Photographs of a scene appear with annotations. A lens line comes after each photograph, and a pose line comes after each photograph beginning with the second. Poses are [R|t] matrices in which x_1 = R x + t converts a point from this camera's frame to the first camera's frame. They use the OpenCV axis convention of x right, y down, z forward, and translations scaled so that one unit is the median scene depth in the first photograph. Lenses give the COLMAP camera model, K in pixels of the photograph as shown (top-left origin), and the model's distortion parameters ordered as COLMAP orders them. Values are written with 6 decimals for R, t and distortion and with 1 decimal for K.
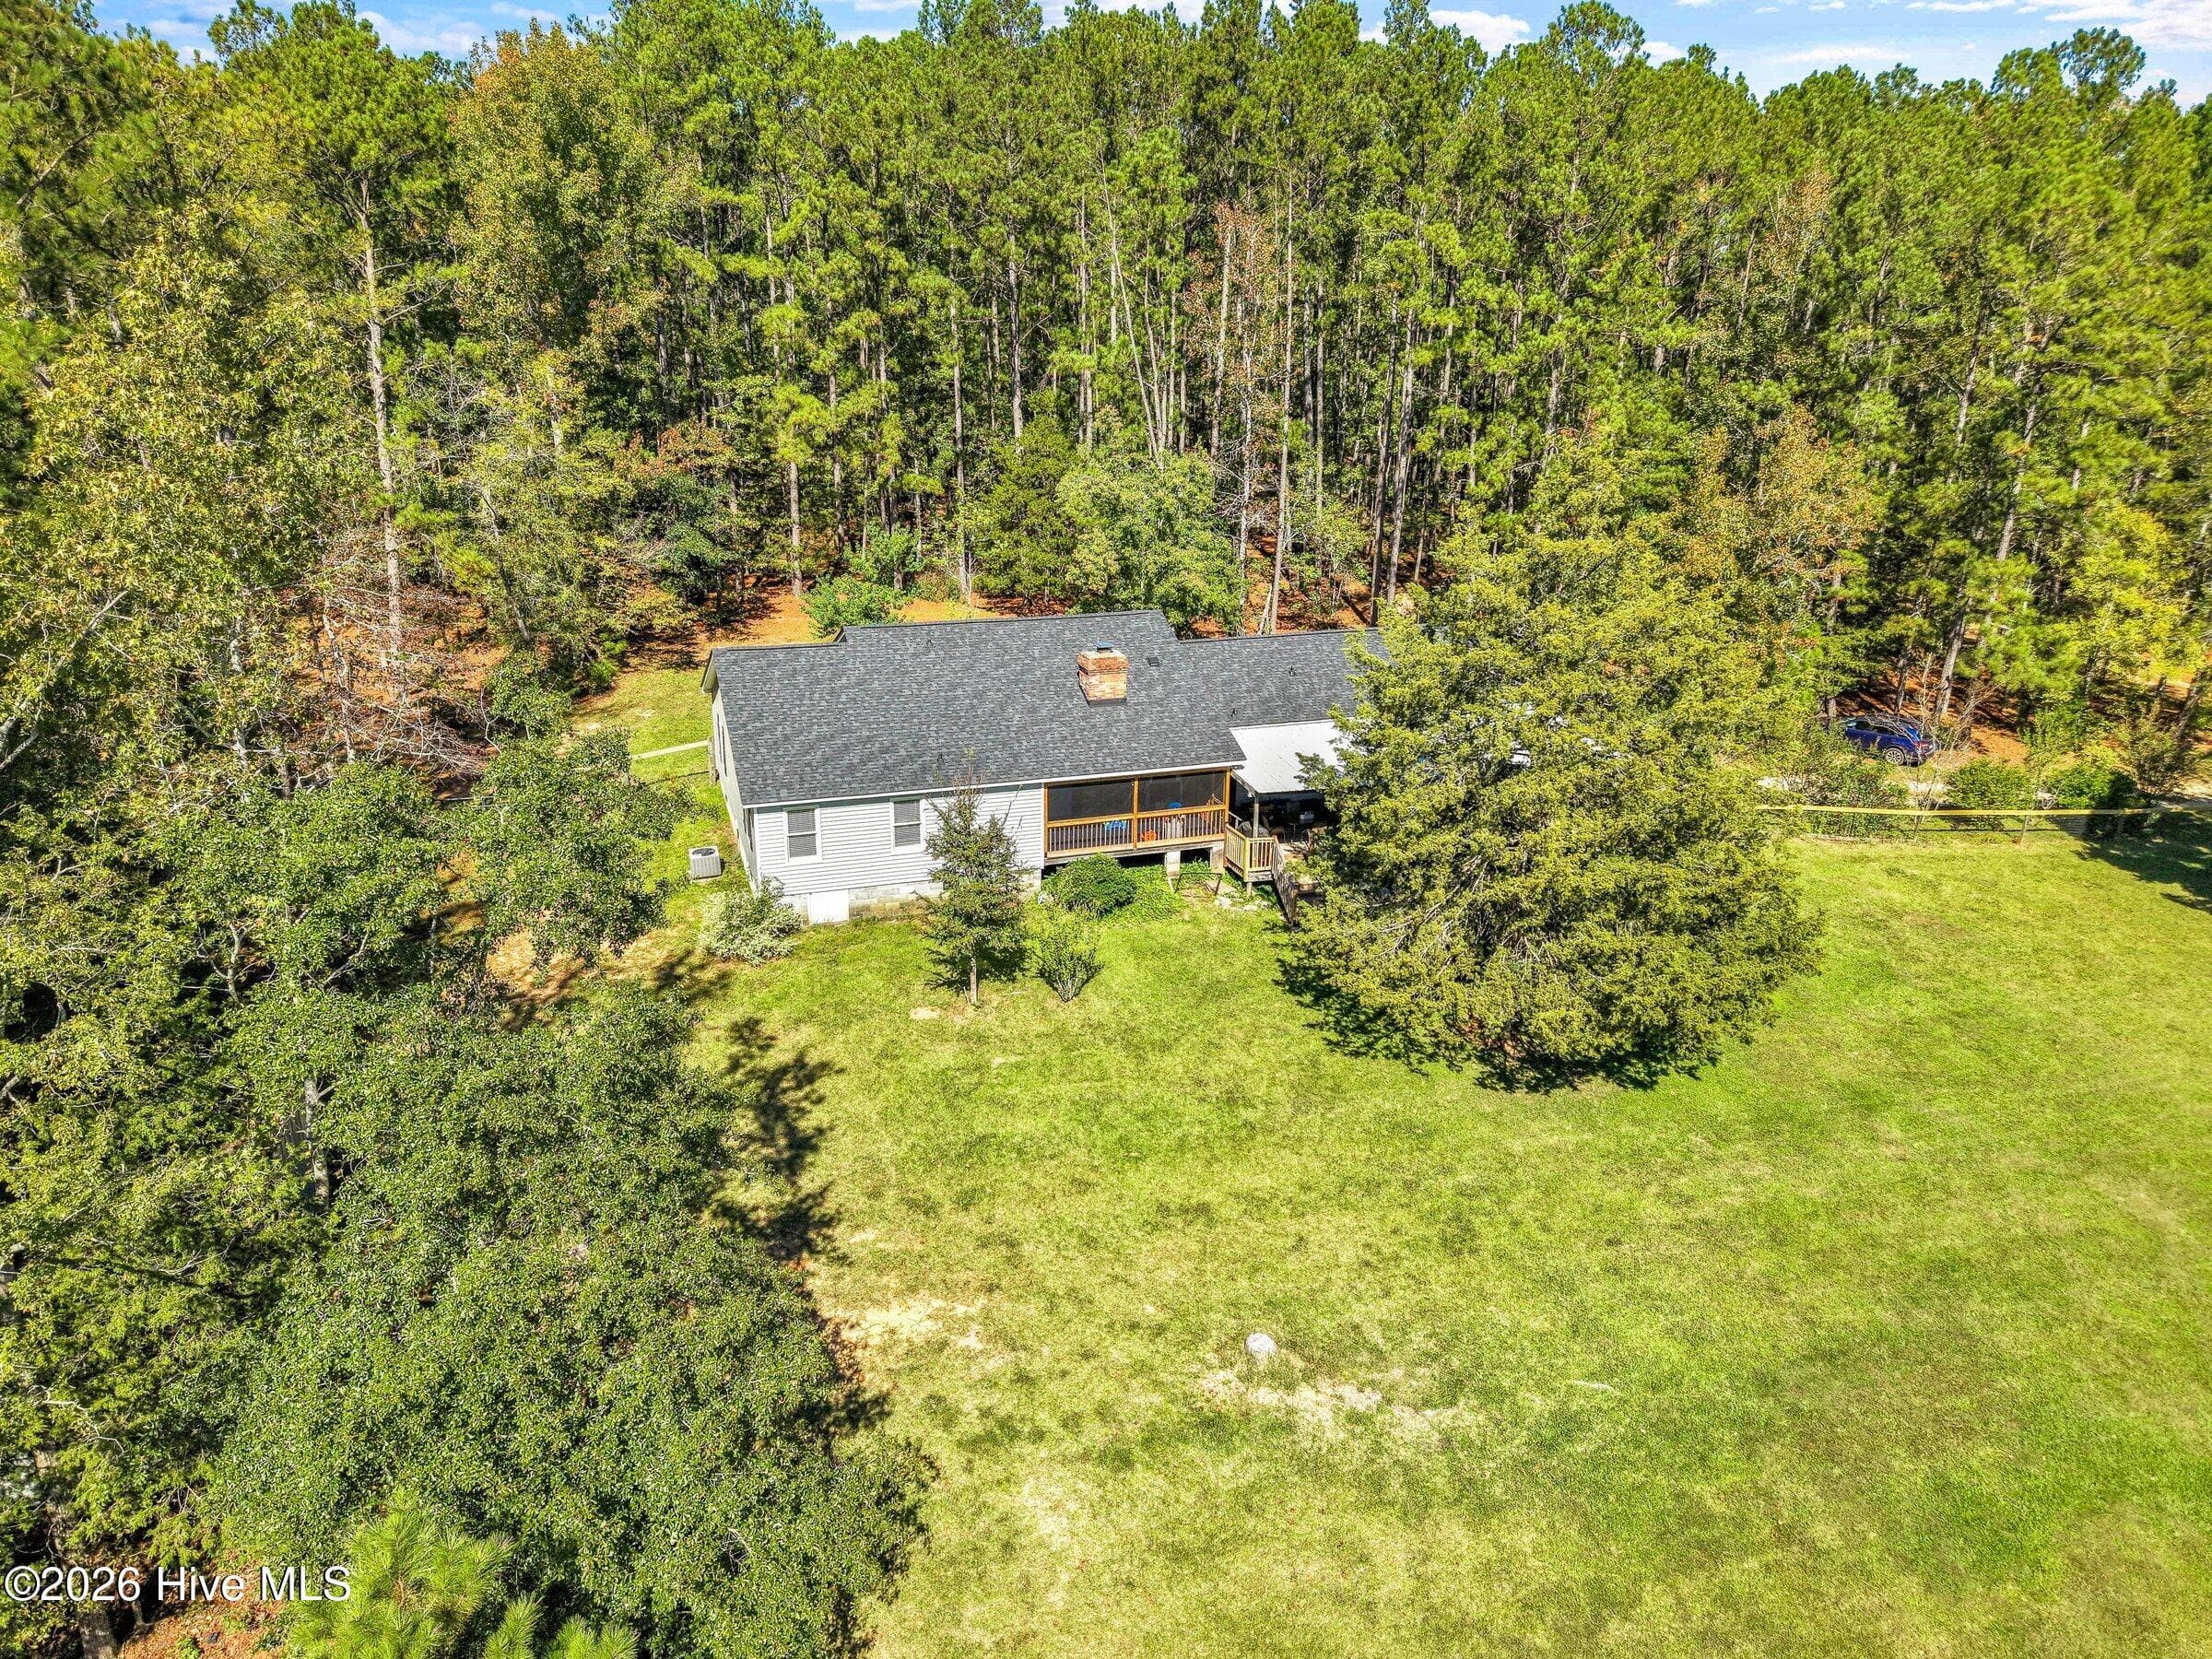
lens RADIAL K [[1620.6, 0, 1106.0], [0, 1620.6, 829.5], [0, 0, 1]] dist [-0.010568, -0.003548]
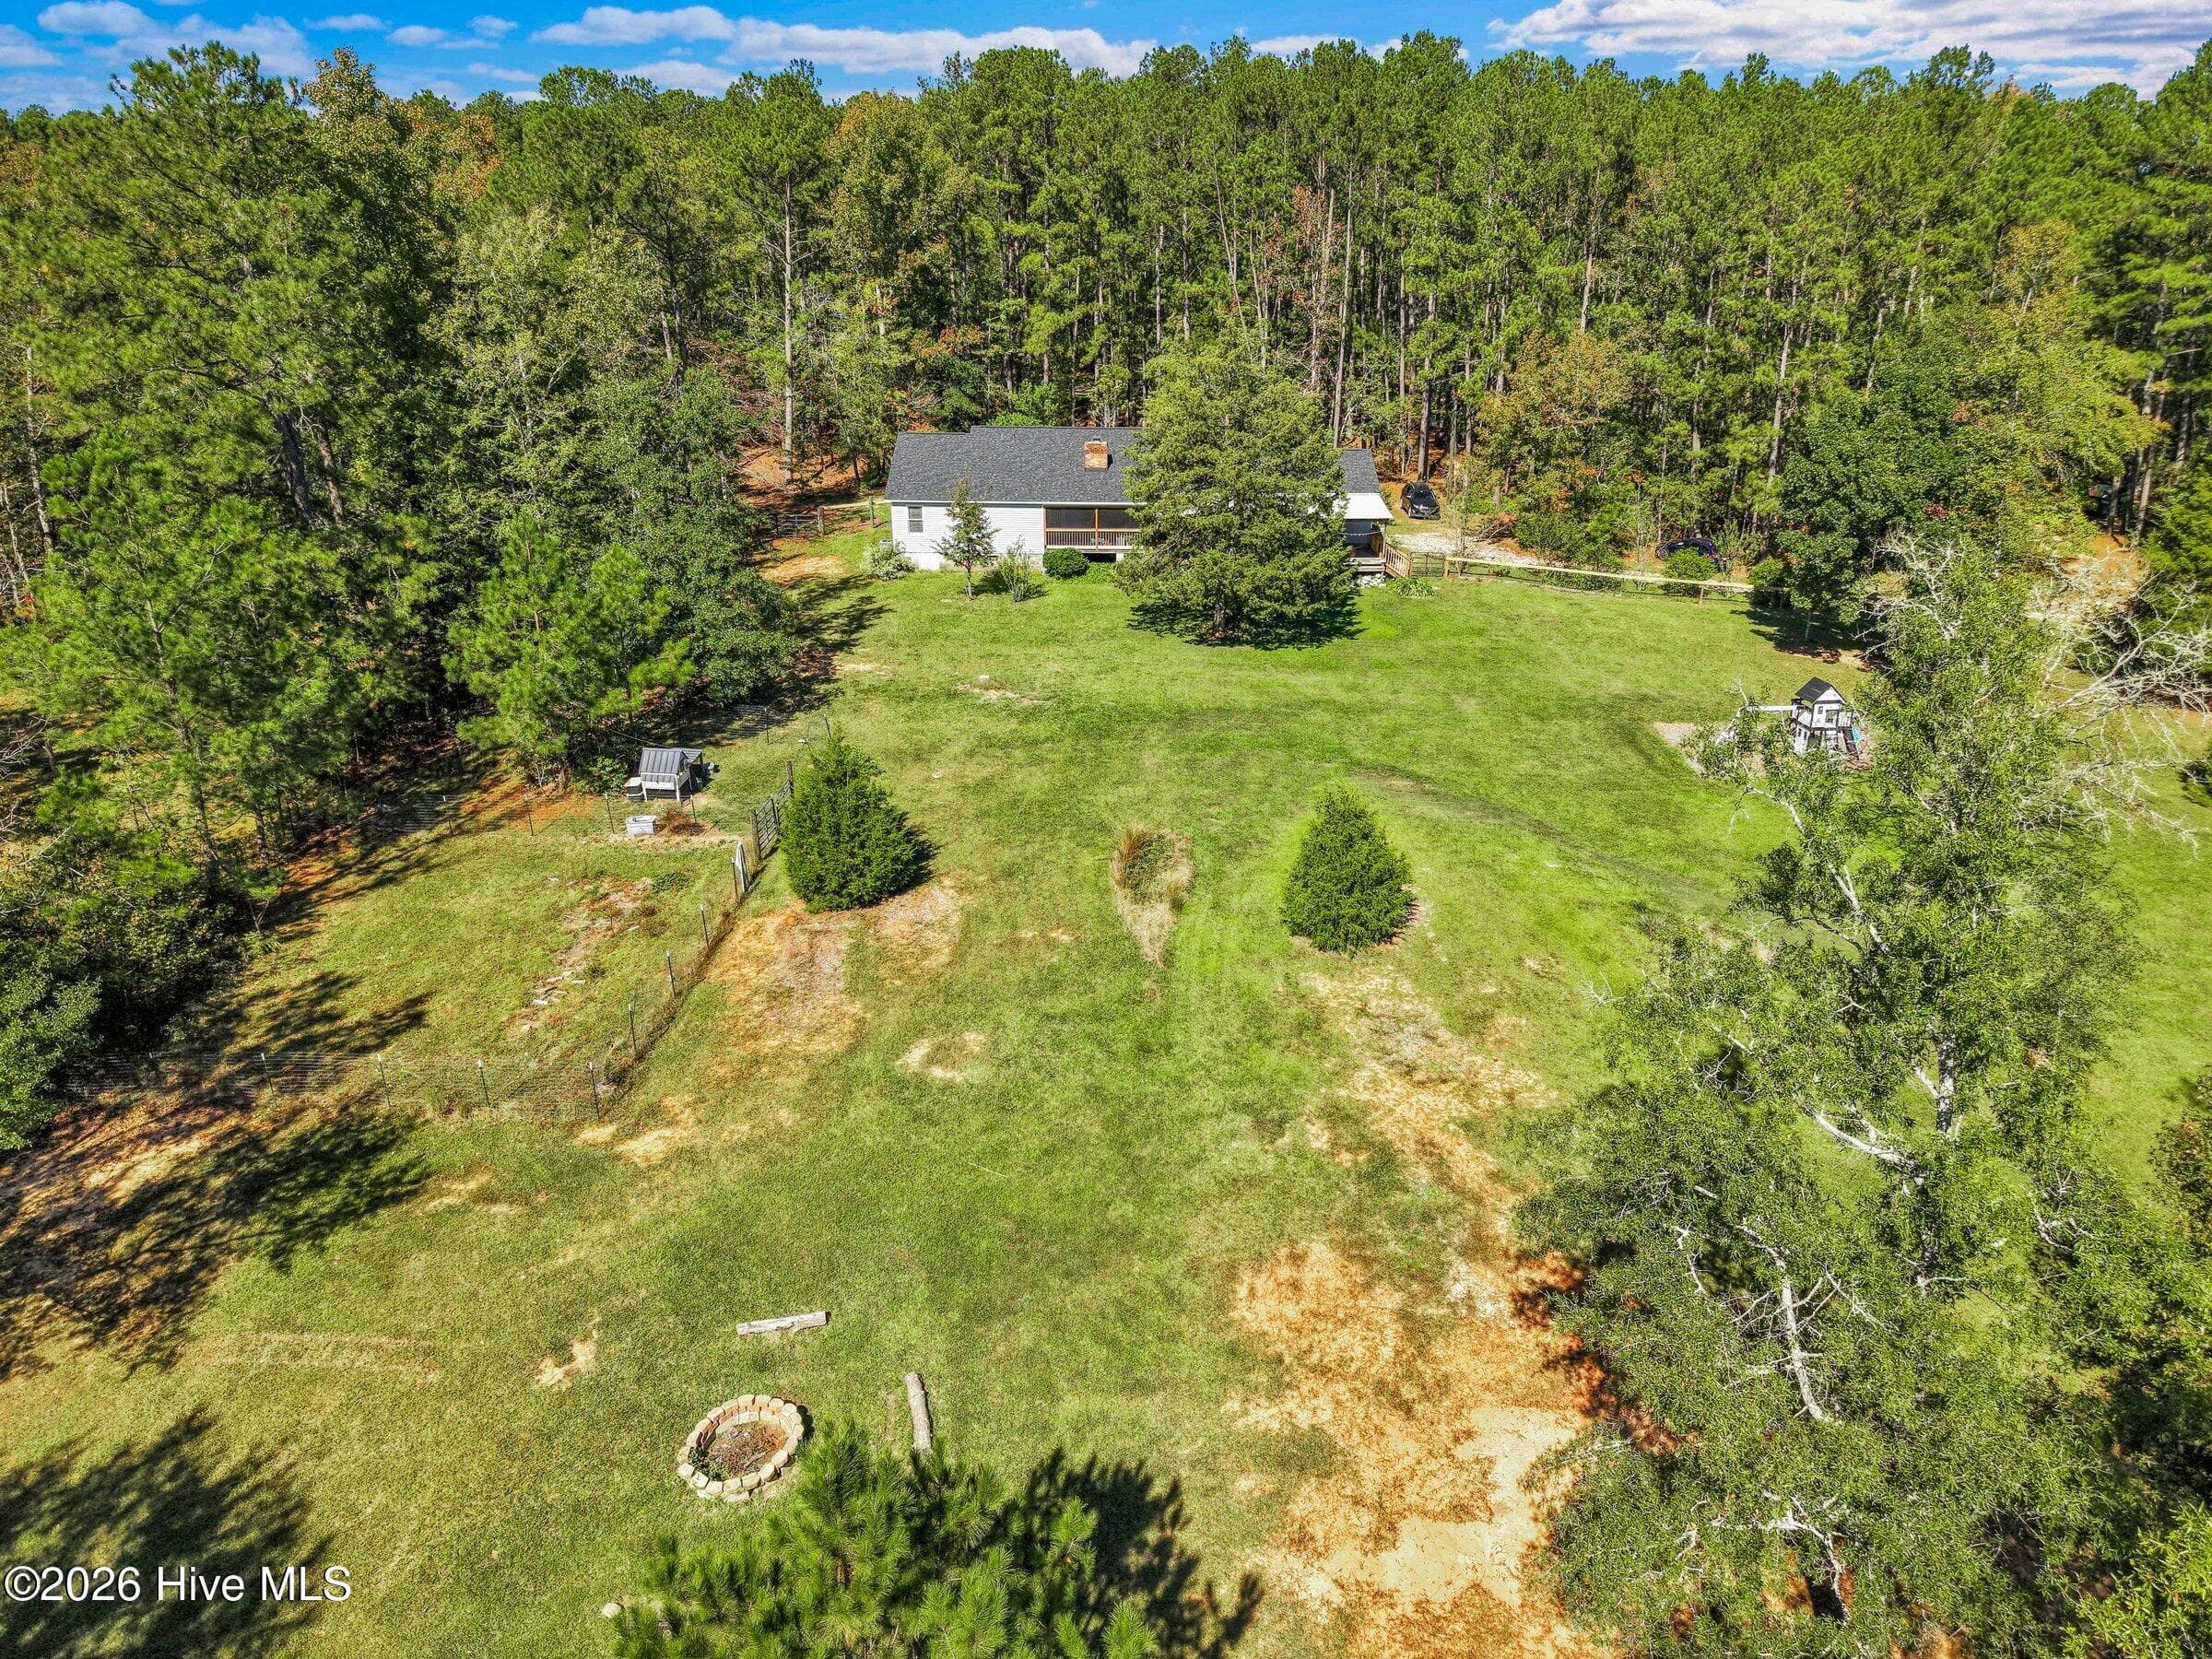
lens RADIAL K [[1620.6, 0, 1106.0], [0, 1620.6, 829.5], [0, 0, 1]] dist [-0.010568, -0.003548]
pose [[0.947223, 0.105710, -0.302644, 0.494449], [-0.099497, 0.994389, 0.035920, 0.209888], [0.304743, -0.003912, 0.952427, -0.596761]]
